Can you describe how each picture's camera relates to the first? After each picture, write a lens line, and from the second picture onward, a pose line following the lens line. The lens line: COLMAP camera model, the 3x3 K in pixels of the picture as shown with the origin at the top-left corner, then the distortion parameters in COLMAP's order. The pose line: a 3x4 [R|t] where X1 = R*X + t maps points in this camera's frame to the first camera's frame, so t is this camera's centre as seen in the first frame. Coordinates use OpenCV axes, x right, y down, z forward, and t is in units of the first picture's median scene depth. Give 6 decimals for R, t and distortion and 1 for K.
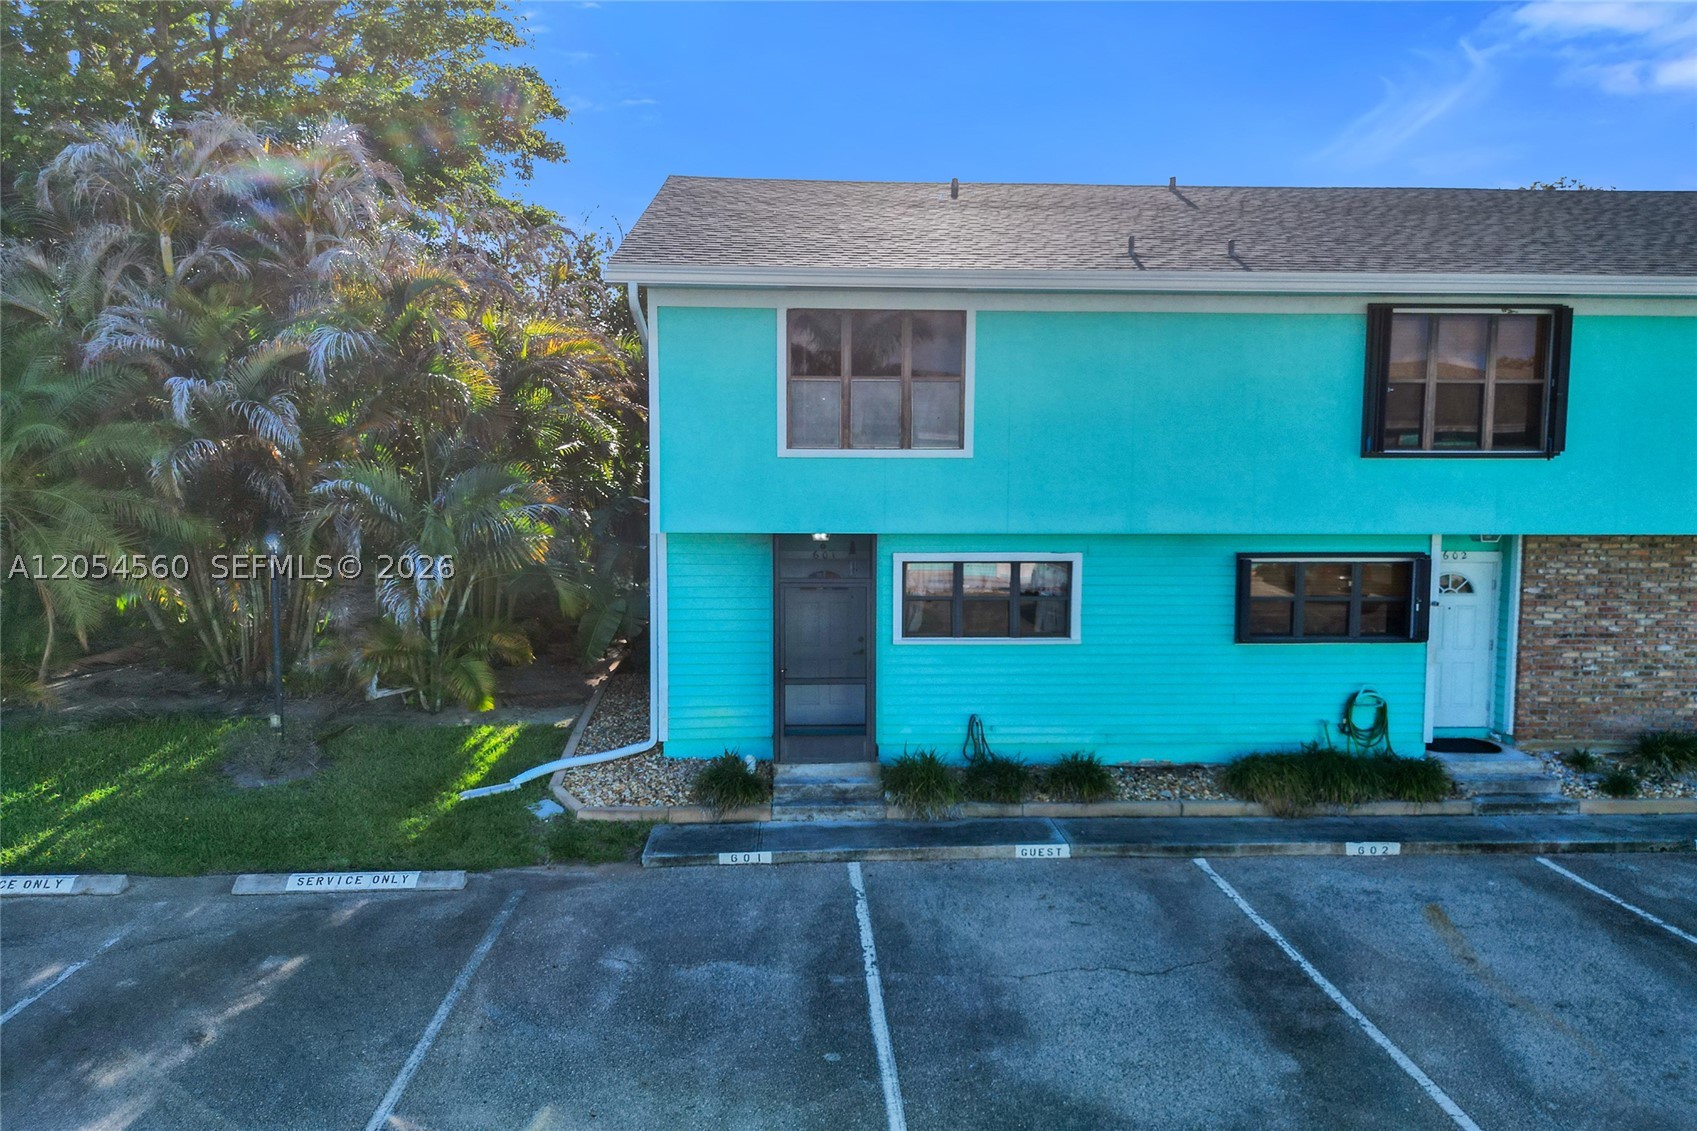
lens RADIAL K [[1207.2, 0, 848.5], [0, 1207.2, 565.5], [0, 0, 1]] dist [0.062168, -0.090749]
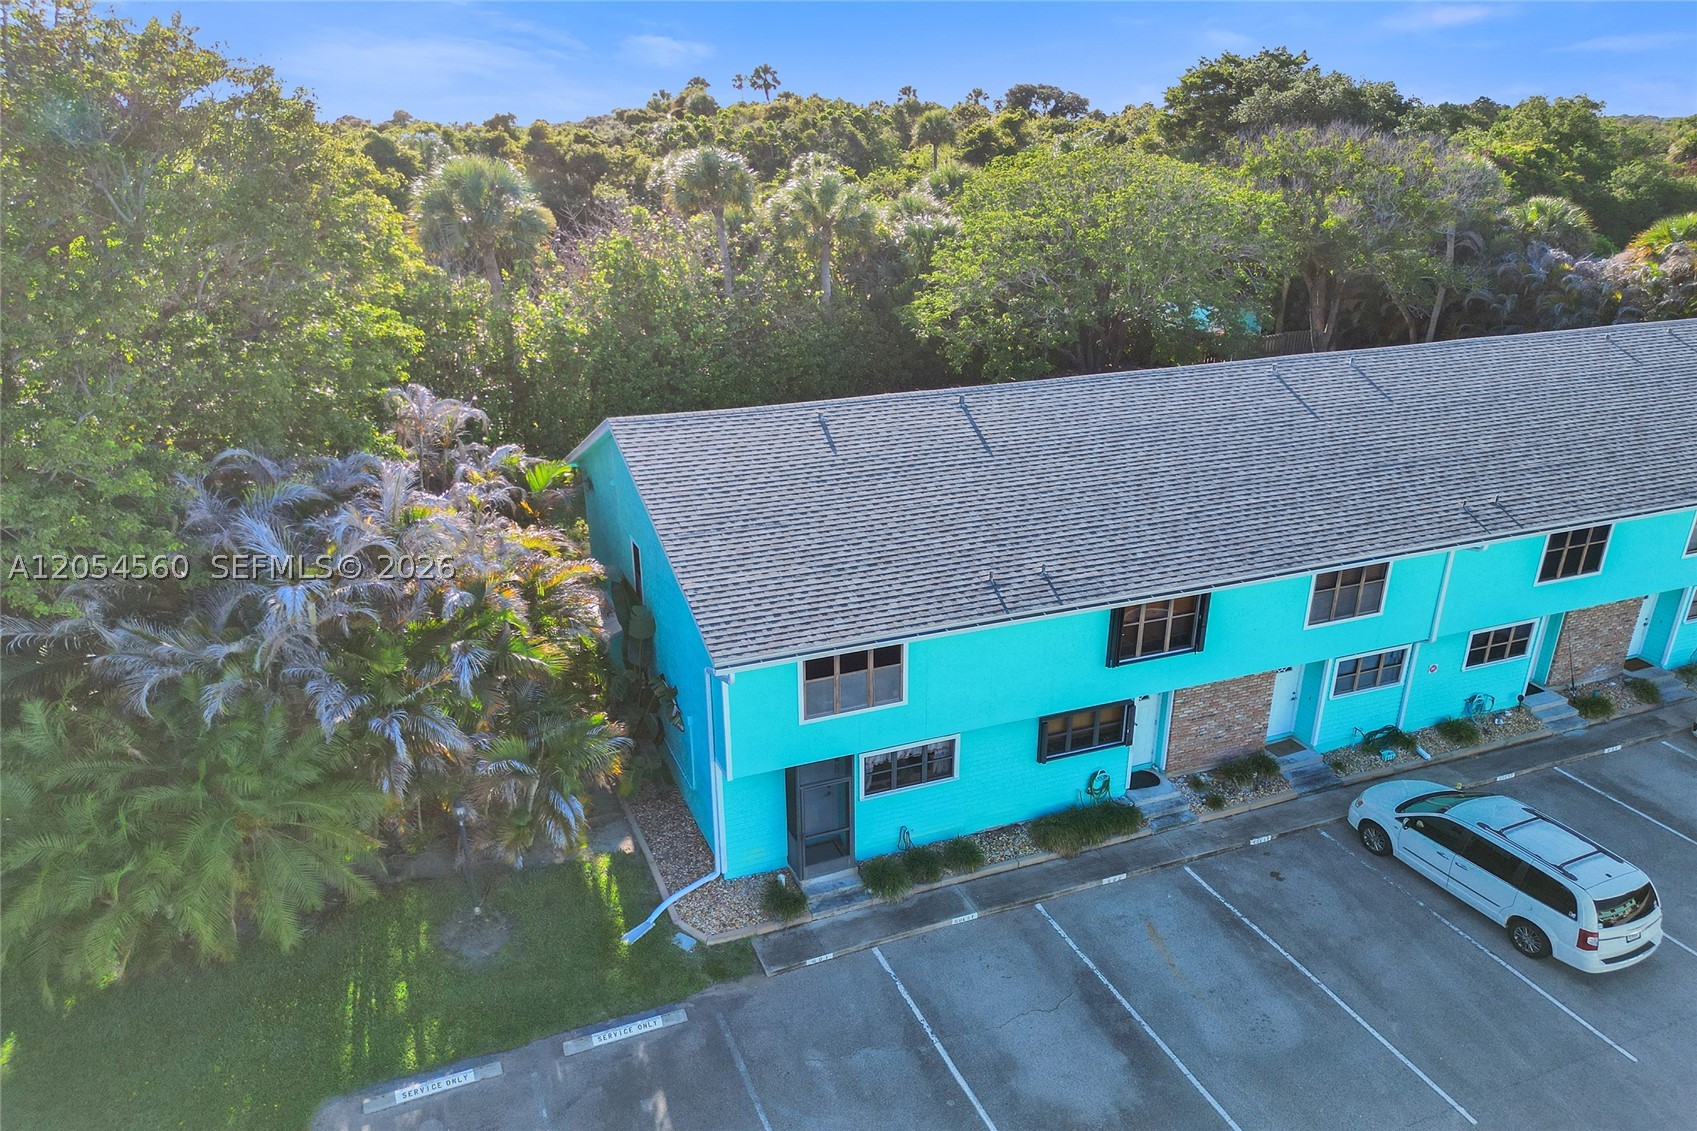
lens RADIAL K [[1168.0, 0, 849.2], [0, 1168.0, 643.3], [0, 0, 1]] dist [0.001765, 0.000459]
pose [[0.943281, -0.148028, 0.297168, -0.453996], [0.039489, 0.938768, 0.342280, -0.742215], [-0.329639, -0.311131, 0.891367, -0.409263]]
